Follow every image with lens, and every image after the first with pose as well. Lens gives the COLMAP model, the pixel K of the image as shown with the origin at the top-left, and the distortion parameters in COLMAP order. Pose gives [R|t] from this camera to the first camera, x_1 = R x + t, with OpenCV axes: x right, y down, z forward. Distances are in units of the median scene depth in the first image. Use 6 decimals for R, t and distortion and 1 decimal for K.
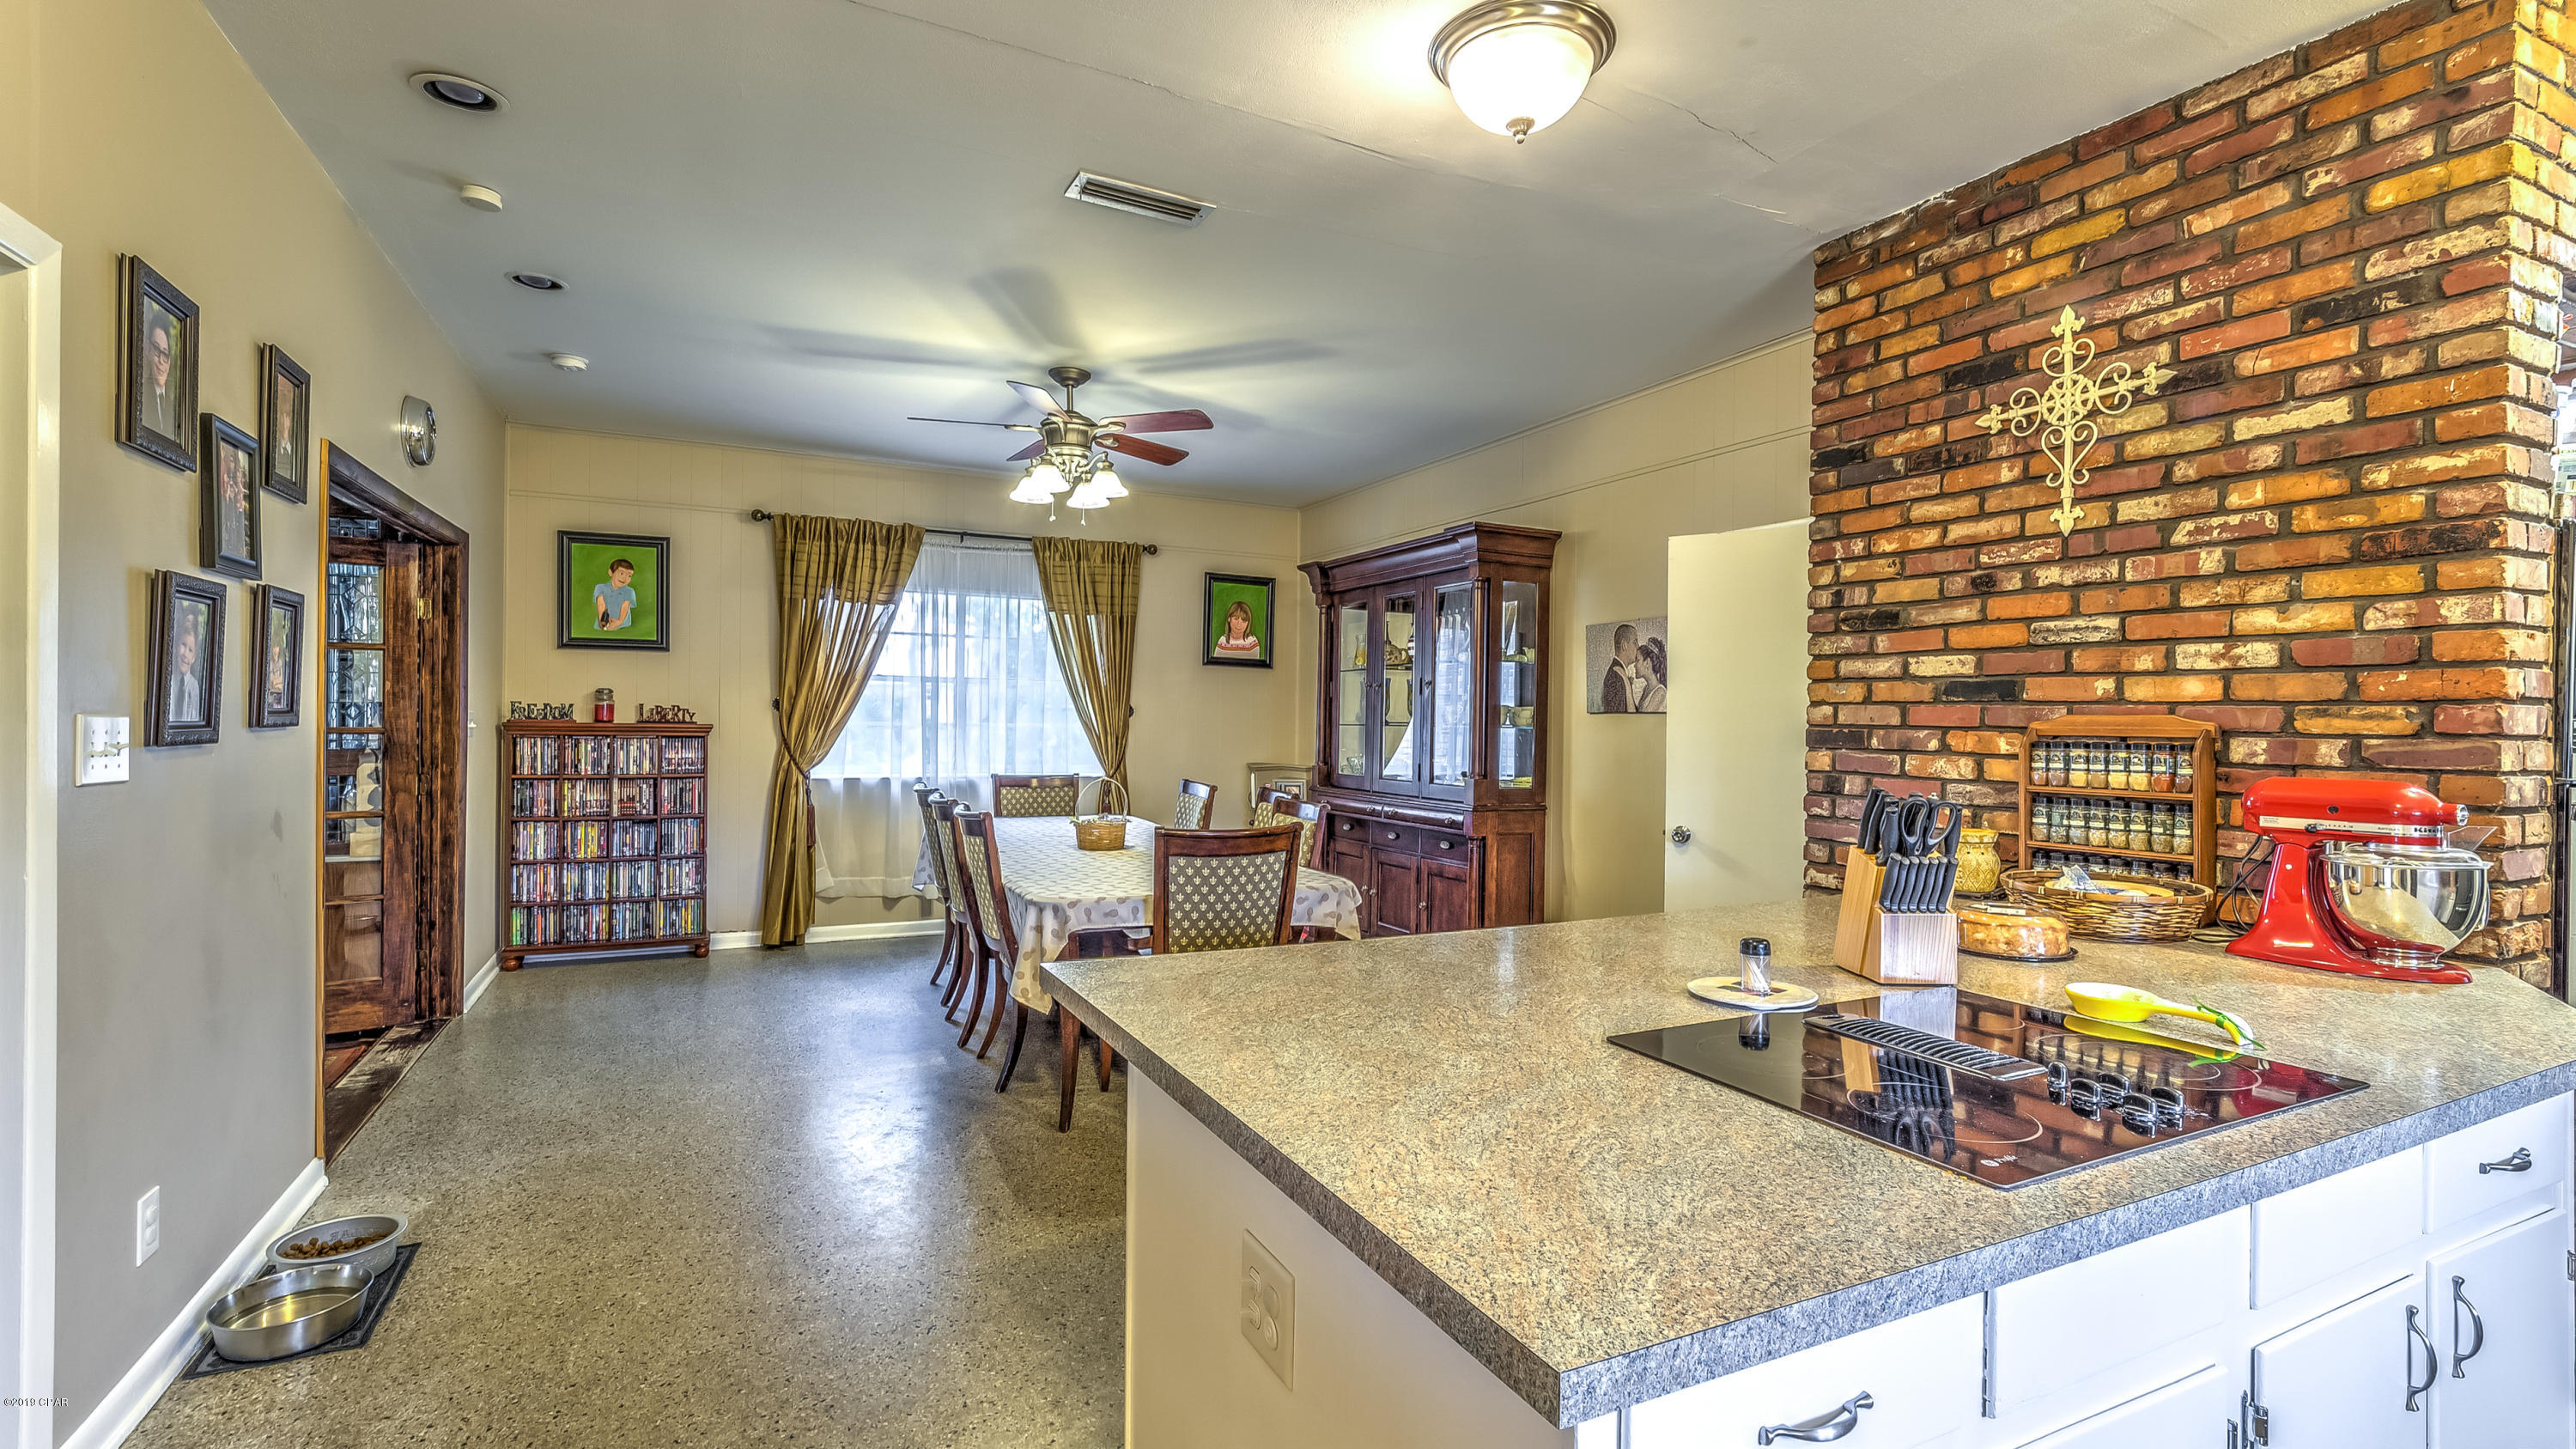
lens RADIAL K [[1125.9, 0, 1288.0], [0, 1125.9, 724.5], [0, 0, 1]] dist [-0.000521, 0.000891]
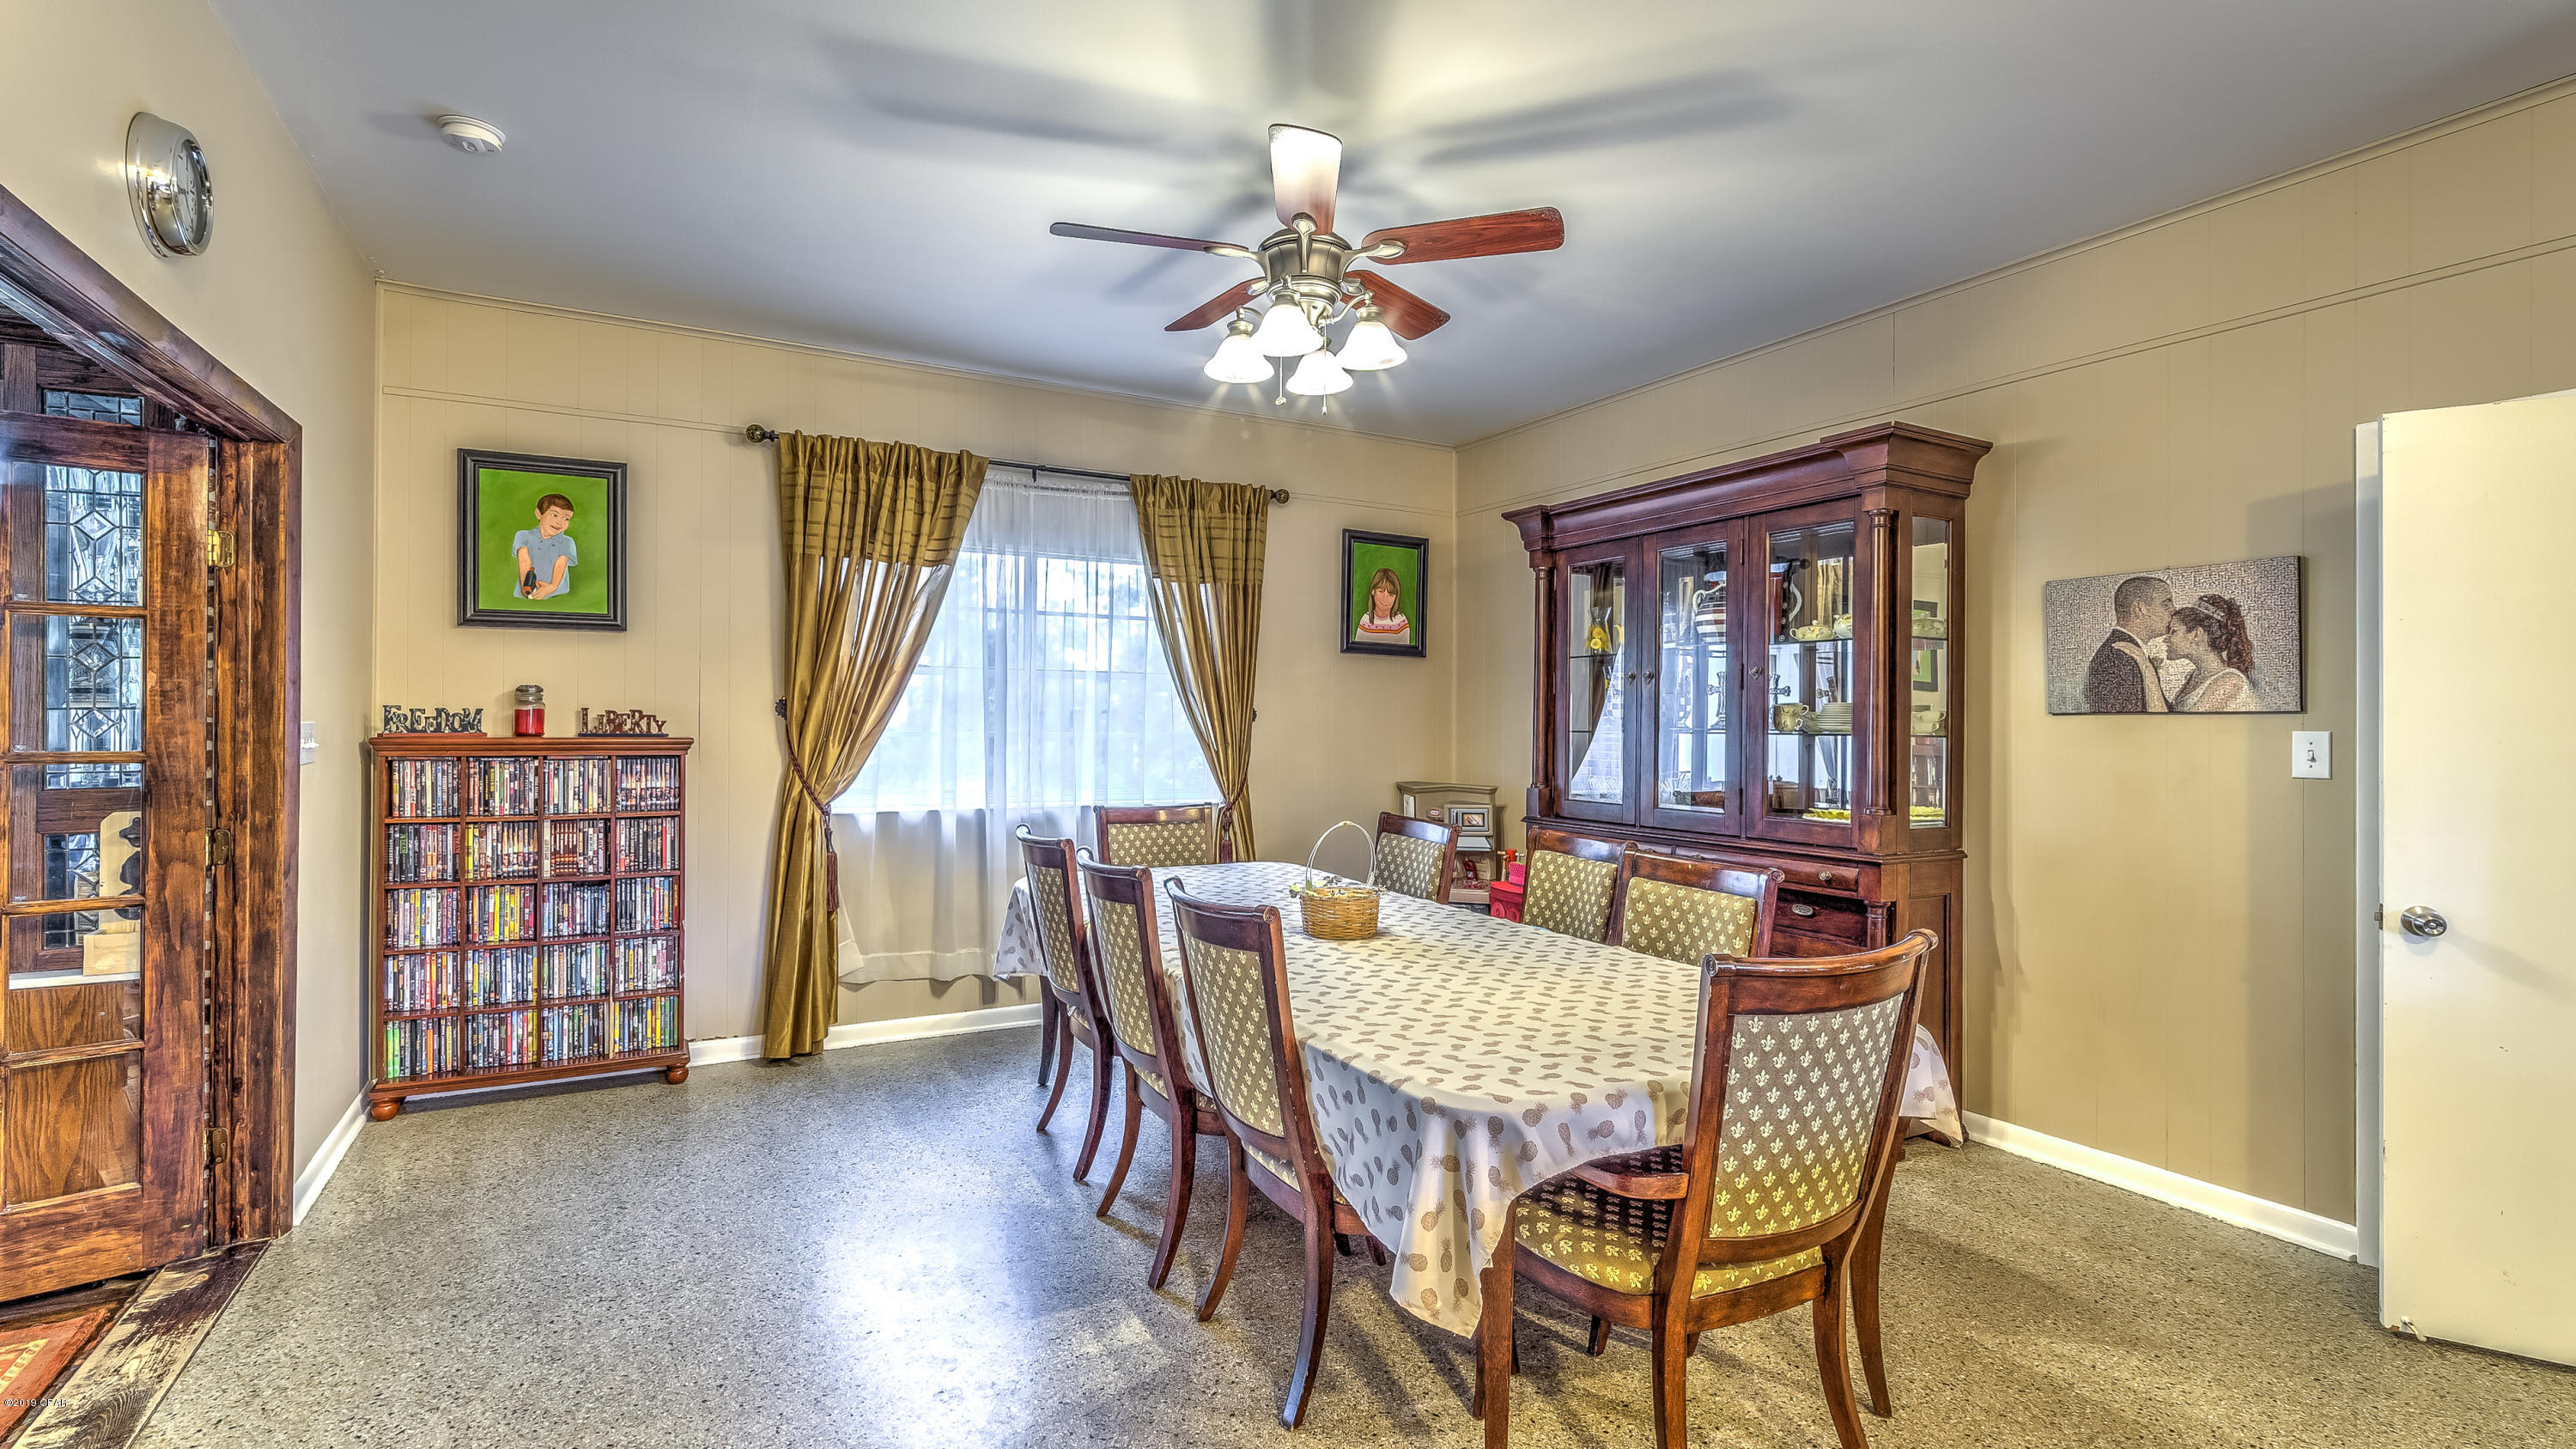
lens RADIAL K [[1133.2, 0, 1260.9], [0, 1133.2, 719.0], [0, 0, 1]] dist [0.000149, 0.000861]
pose [[0.999435, -0.006291, 0.033017, -0.322924], [0.006505, 0.999959, -0.006374, -0.008439], [-0.032976, 0.006585, 0.999434, 0.516965]]
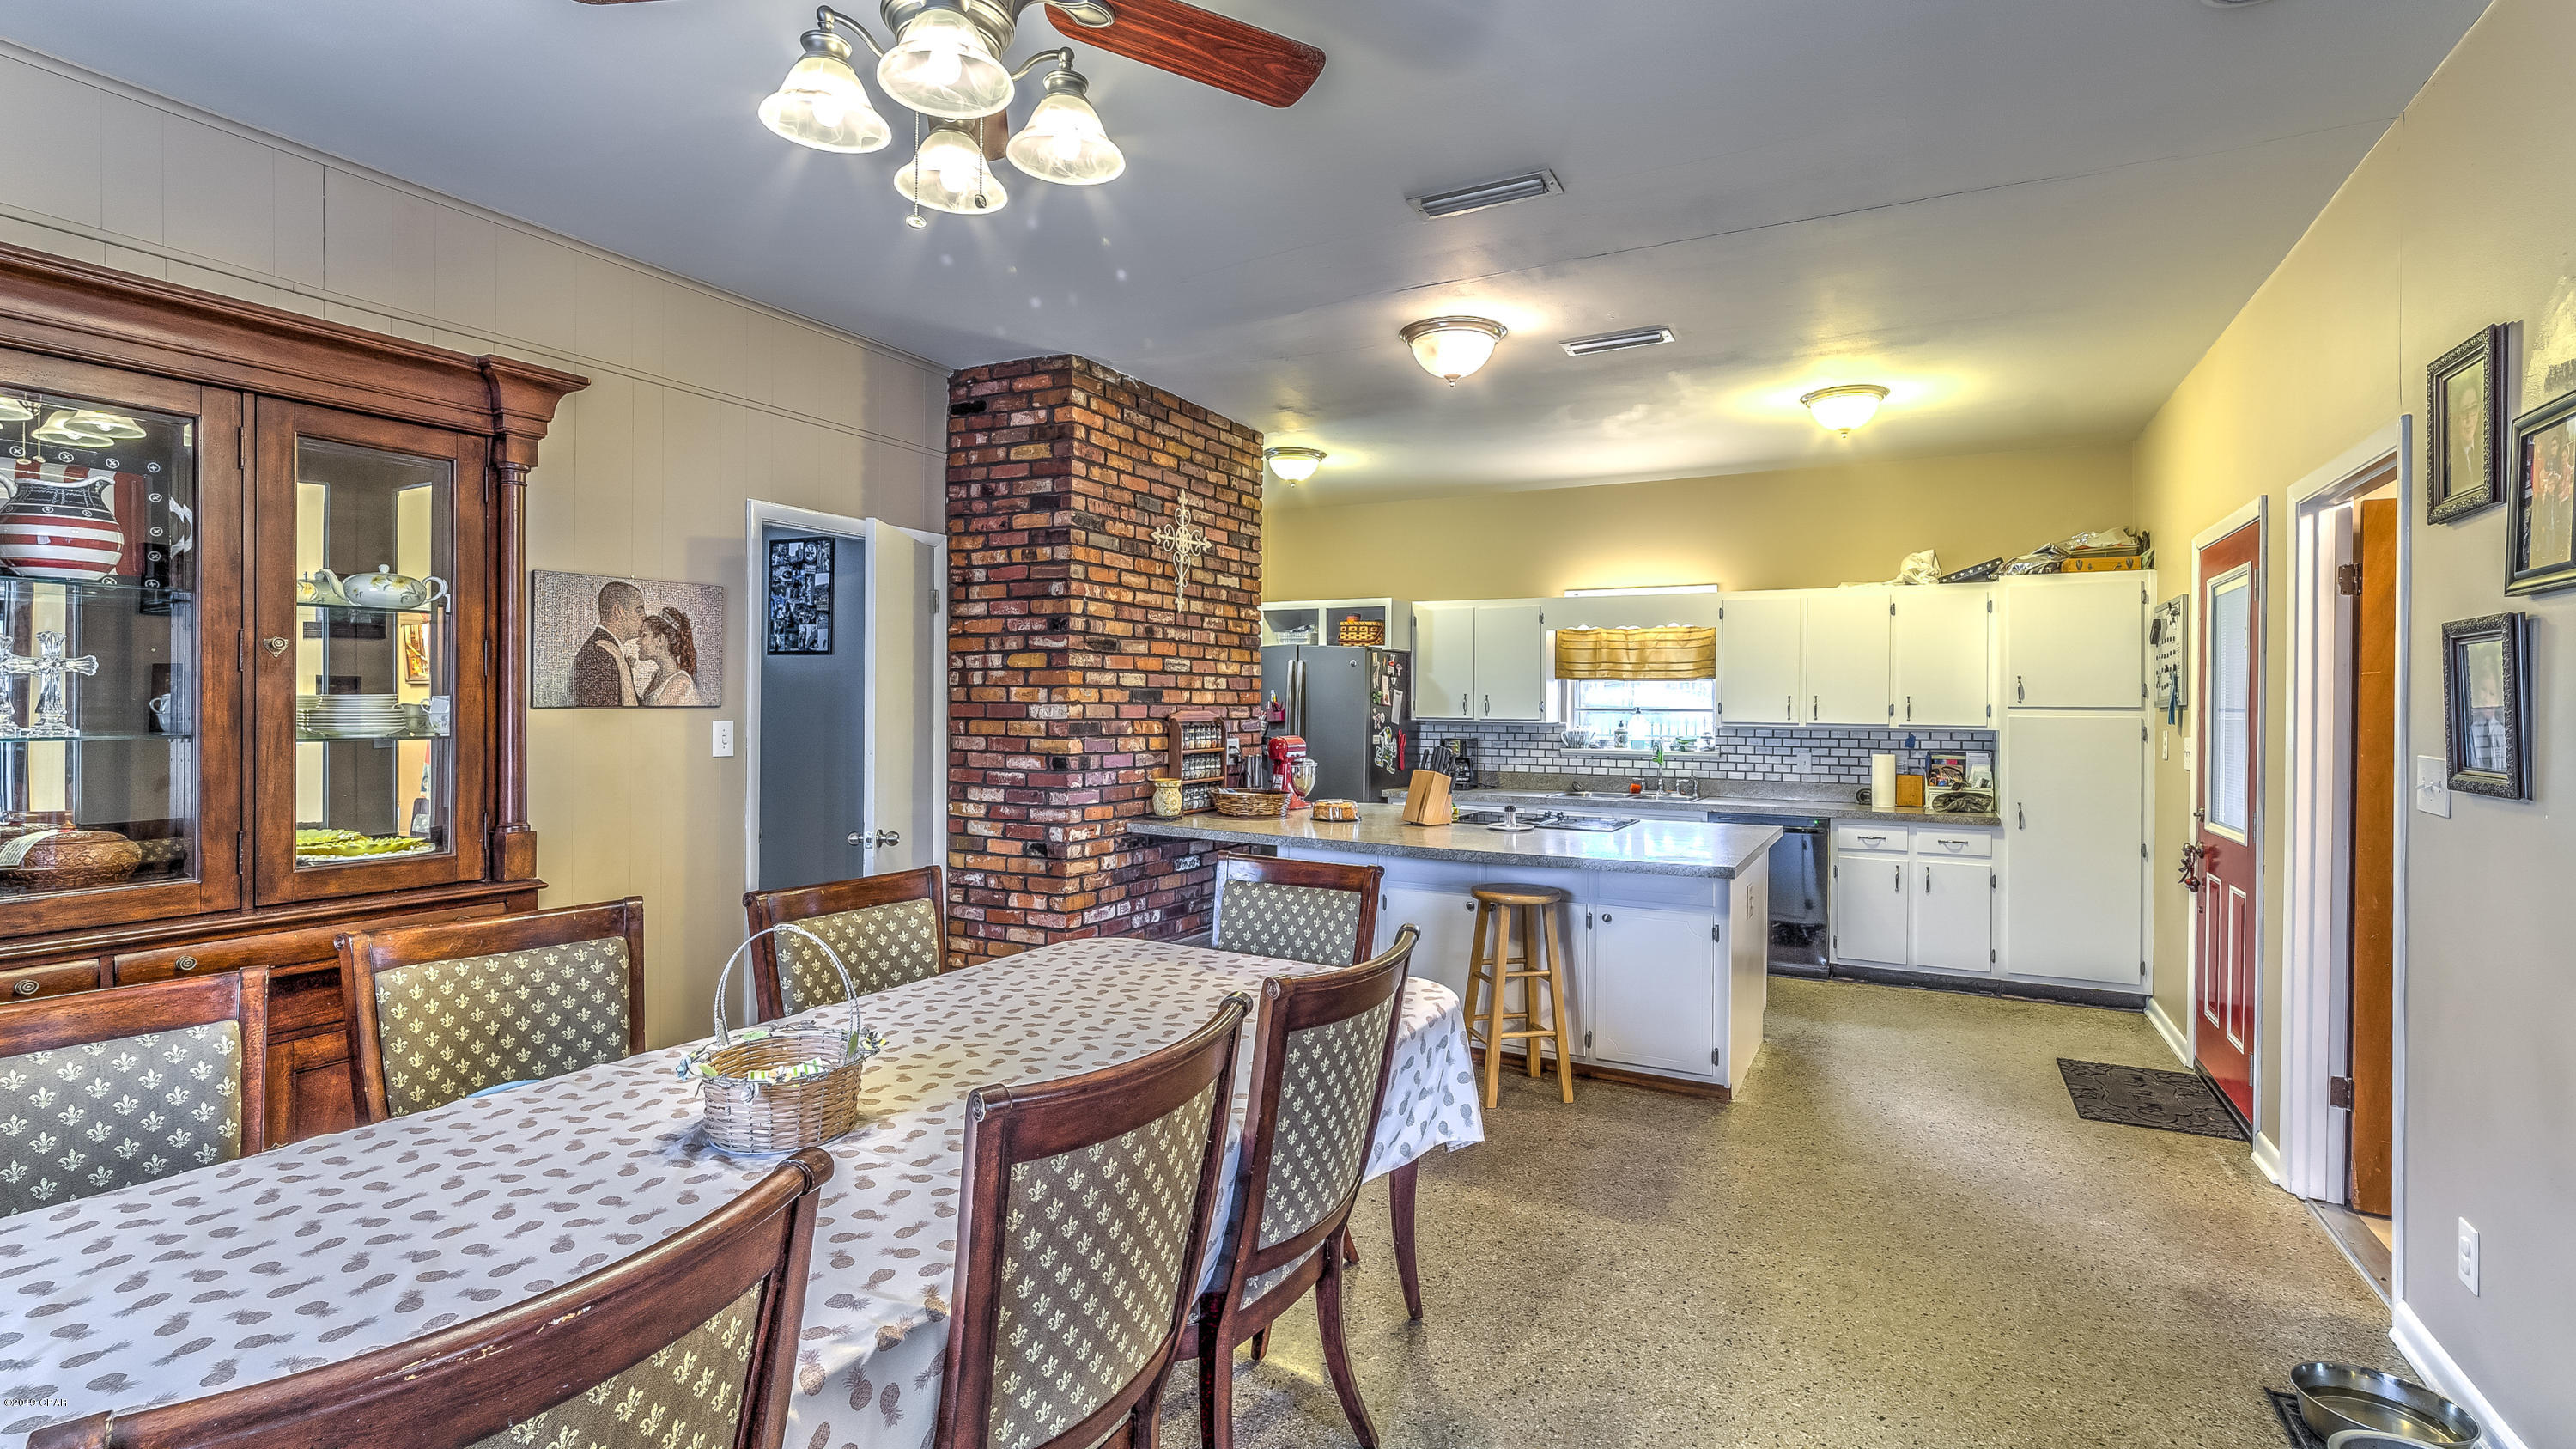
lens RADIAL K [[1128.8, 0, 1328.7], [0, 1128.8, 702.0], [0, 0, 1]] dist [0.002670, 0.000252]
pose [[-0.578175, -0.018749, 0.815697, -0.759001], [-0.012676, 0.999822, 0.013996, -0.041128], [-0.815814, -0.002247, -0.578310, 1.480869]]
